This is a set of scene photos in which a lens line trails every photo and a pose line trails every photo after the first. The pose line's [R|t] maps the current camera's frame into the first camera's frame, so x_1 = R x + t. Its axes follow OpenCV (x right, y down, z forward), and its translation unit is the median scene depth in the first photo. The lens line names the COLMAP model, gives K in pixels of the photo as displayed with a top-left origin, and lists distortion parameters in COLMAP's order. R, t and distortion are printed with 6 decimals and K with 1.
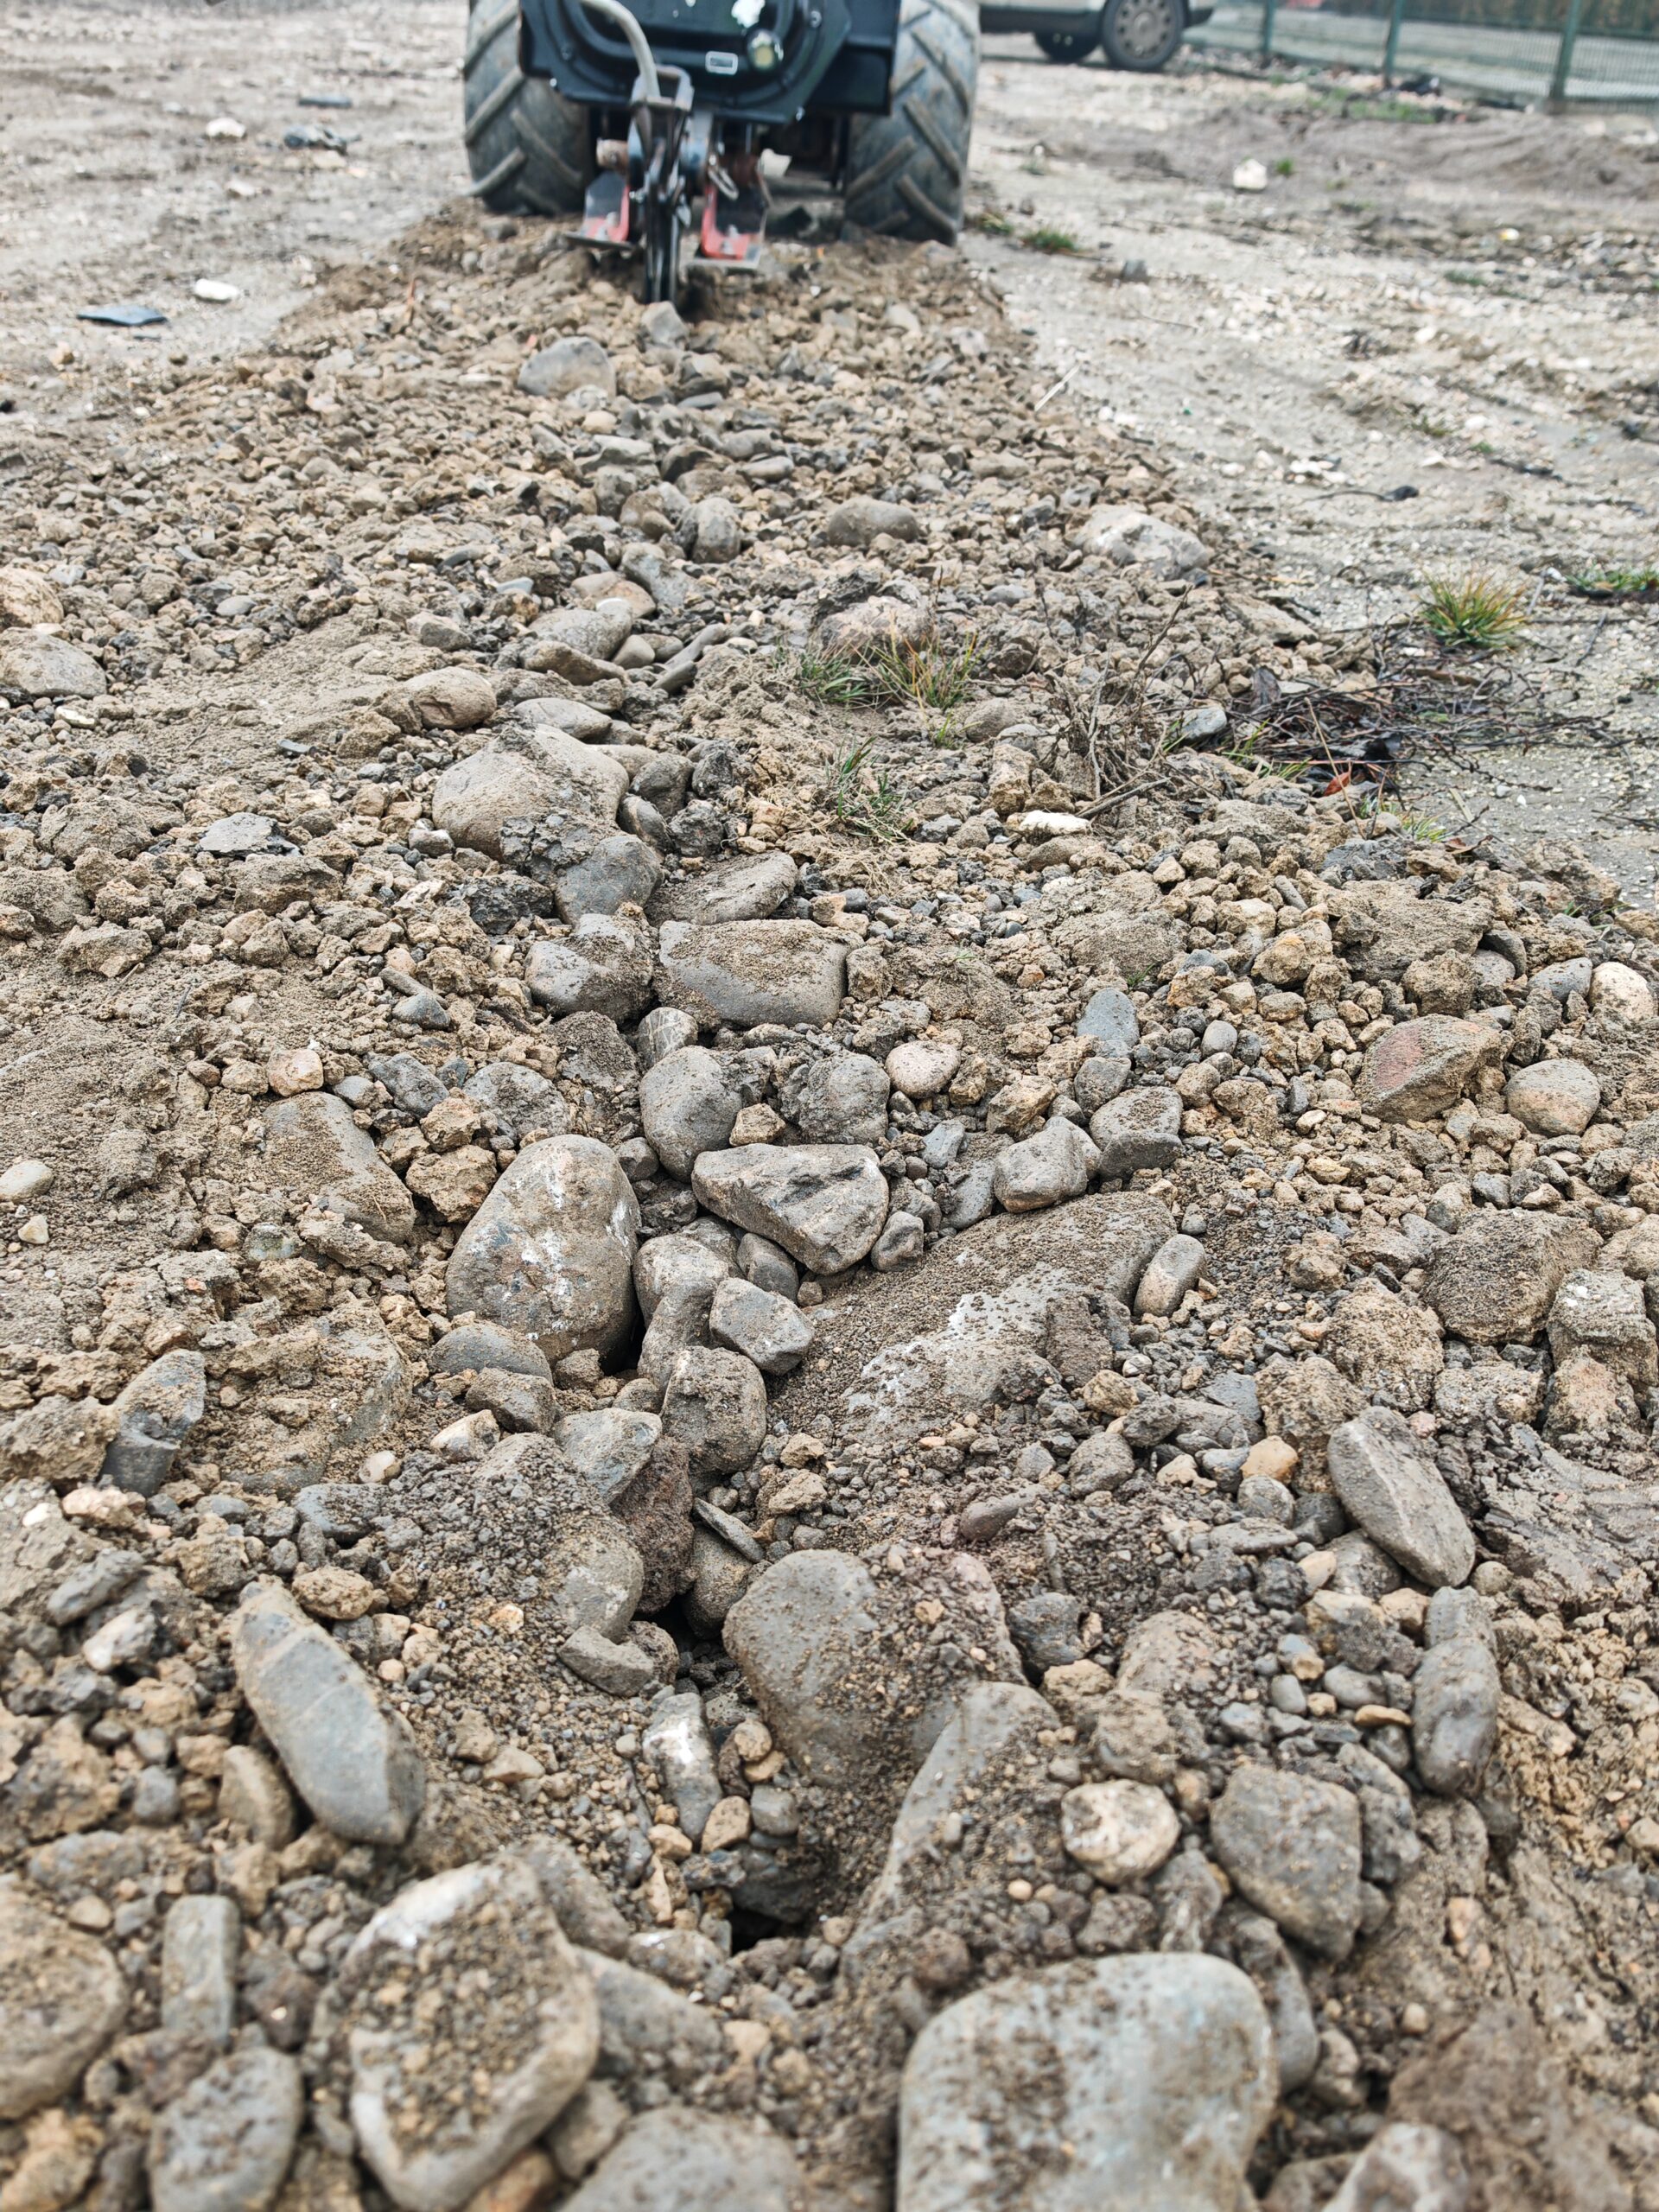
lens RADIAL K [[1772.4, 0, 829.5], [0, 1772.4, 1106.0], [0, 0, 1]] dist [0.009447, -0.011363]
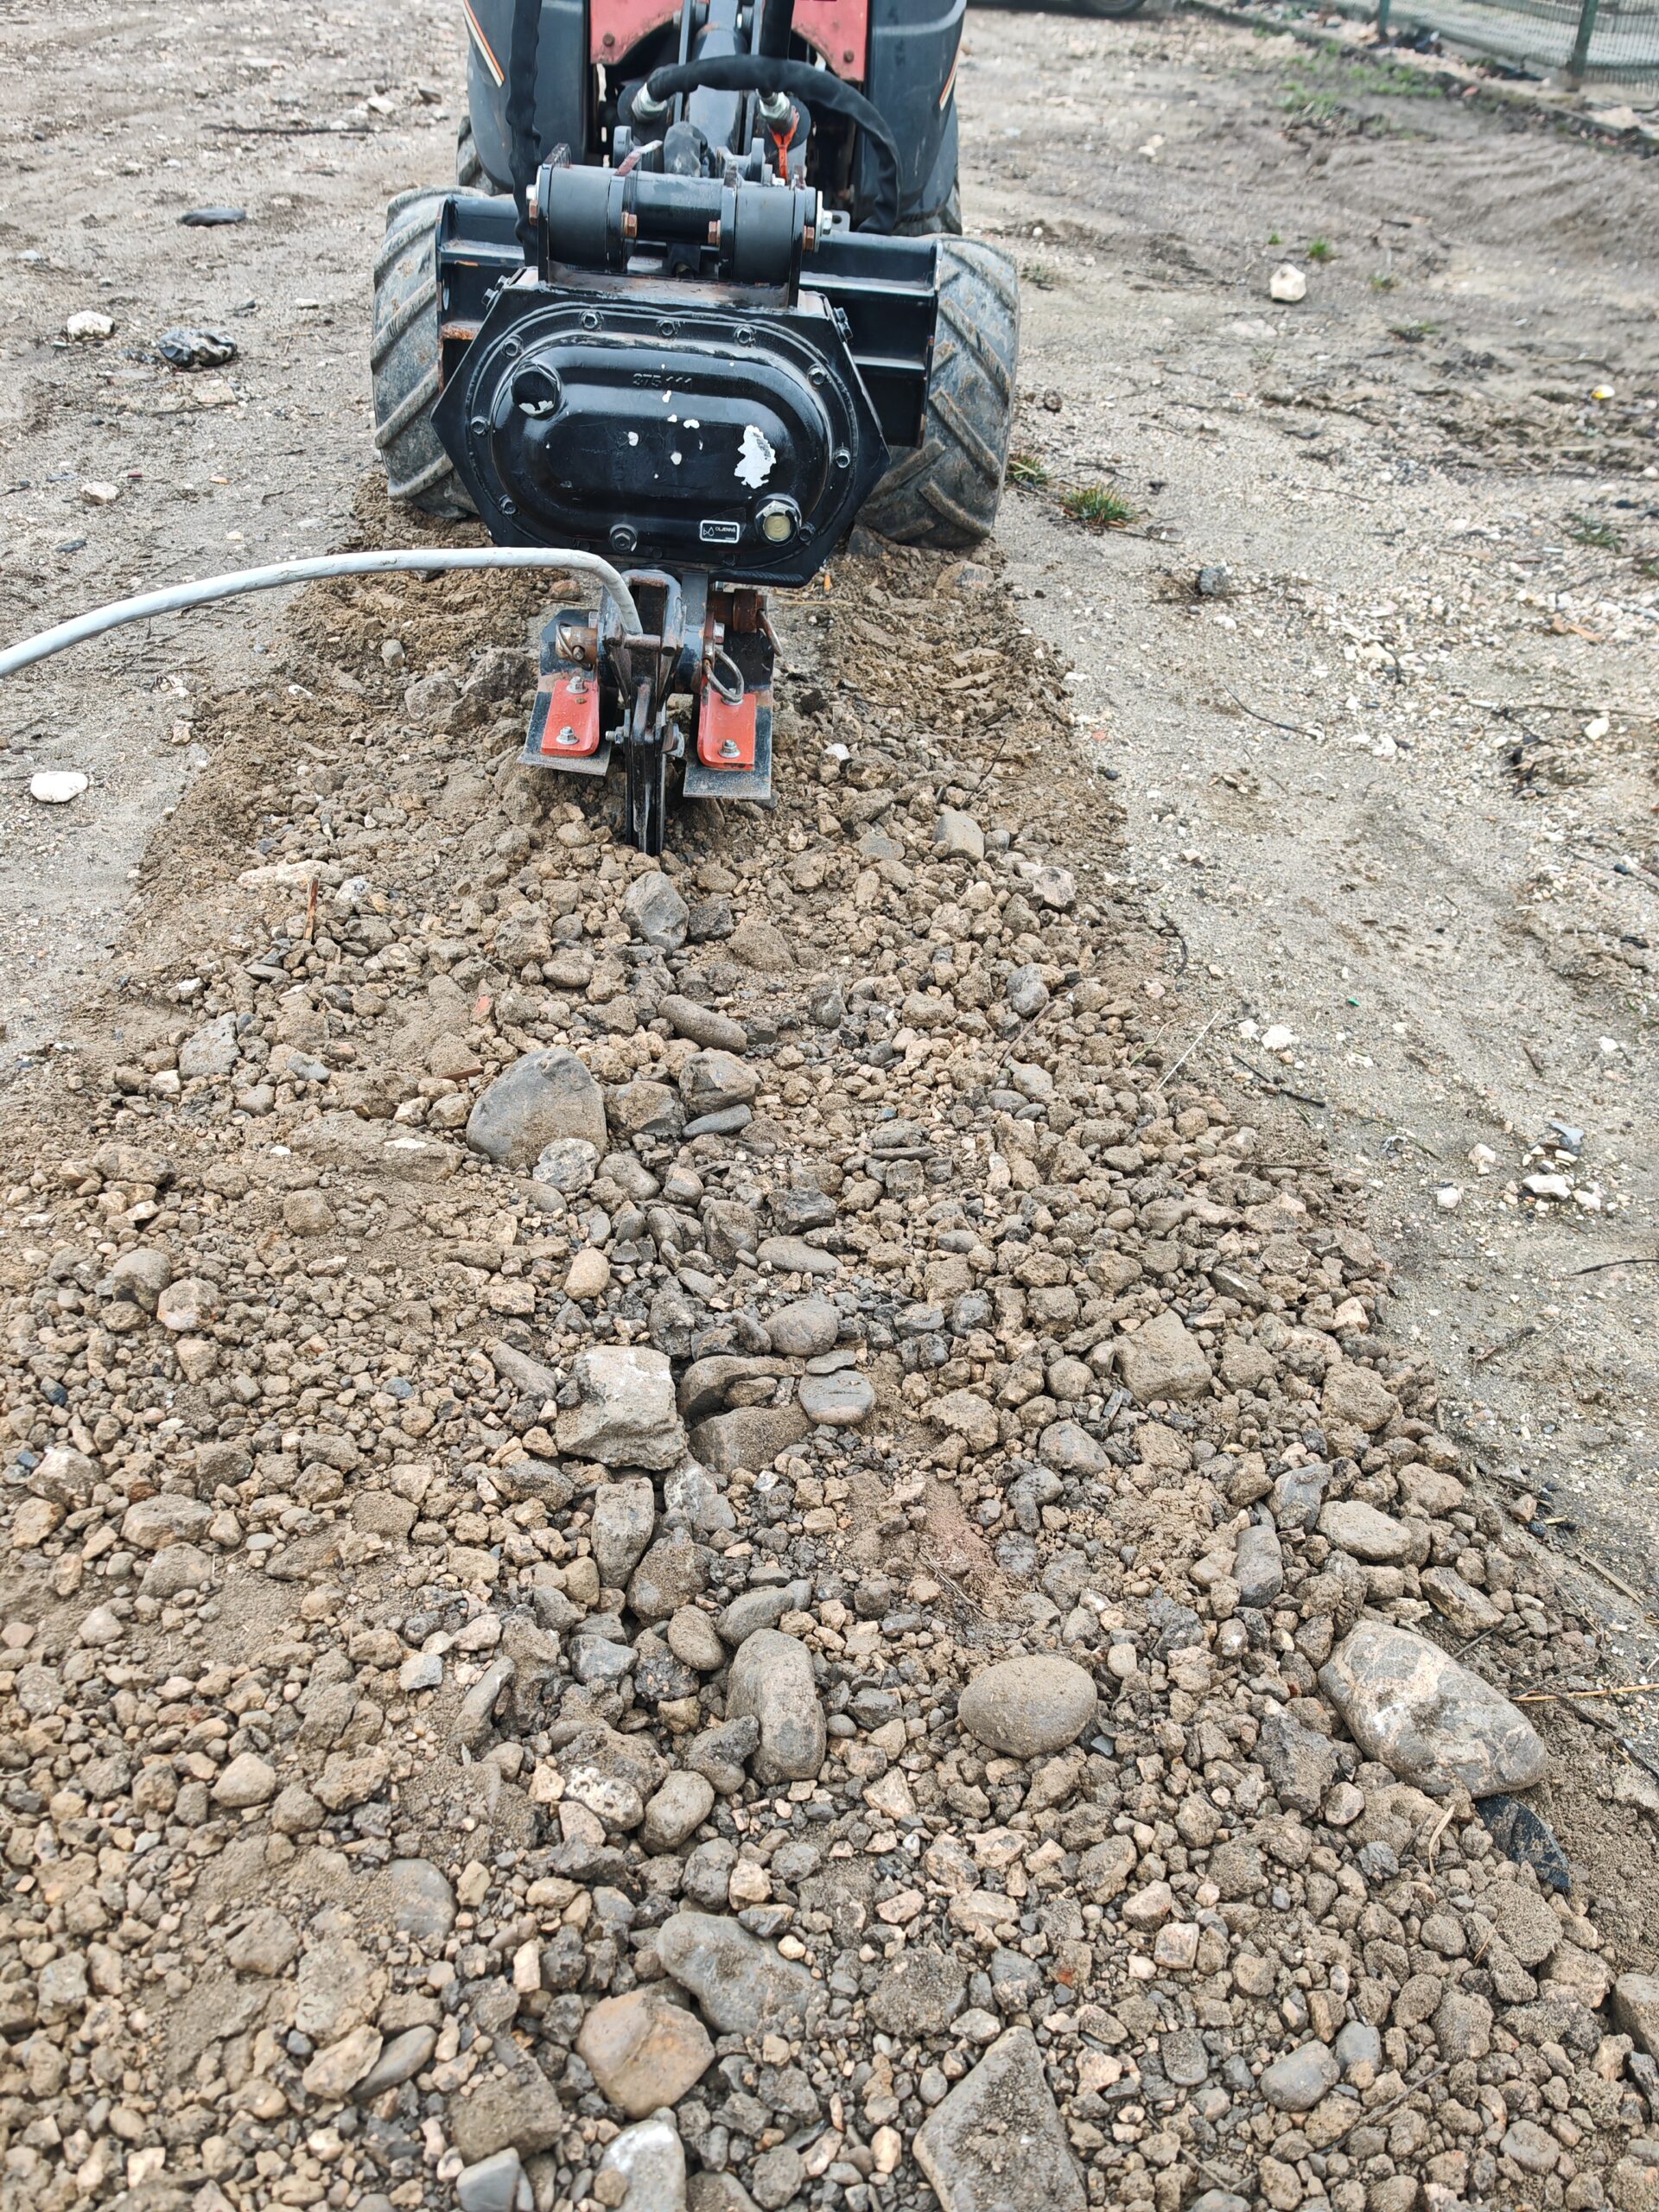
lens RADIAL K [[1772.4, 0, 829.5], [0, 1772.4, 1106.0], [0, 0, 1]] dist [0.009447, -0.011363]
pose [[0.999408, -0.026037, 0.022492, -0.028633], [0.024619, 0.997826, 0.061140, -0.291882], [-0.024035, -0.060550, 0.997876, 0.181927]]
